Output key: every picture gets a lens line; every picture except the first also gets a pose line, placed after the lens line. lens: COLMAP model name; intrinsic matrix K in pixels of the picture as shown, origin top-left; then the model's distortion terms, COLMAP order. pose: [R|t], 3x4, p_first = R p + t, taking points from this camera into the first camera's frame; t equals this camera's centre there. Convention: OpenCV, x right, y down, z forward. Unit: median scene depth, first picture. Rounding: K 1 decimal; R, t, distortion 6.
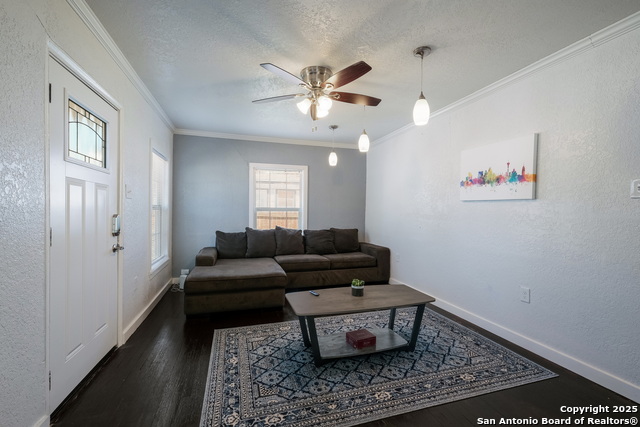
lens RADIAL K [[277.3, 0, 319.9], [0, 277.3, 214.2], [0, 0, 1]] dist [-0.003588, -0.000844]
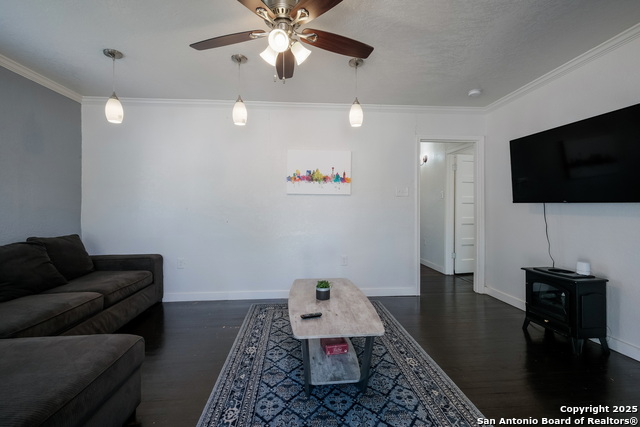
lens RADIAL K [[277.3, 0, 319.1], [0, 277.3, 208.8], [0, 0, 1]] dist [-0.003588, -0.000844]
pose [[0.219949, -0.015853, 0.975383, -0.662327], [0.016177, 0.999790, 0.012602, -0.000486], [-0.975377, 0.013007, 0.220159, 0.759890]]
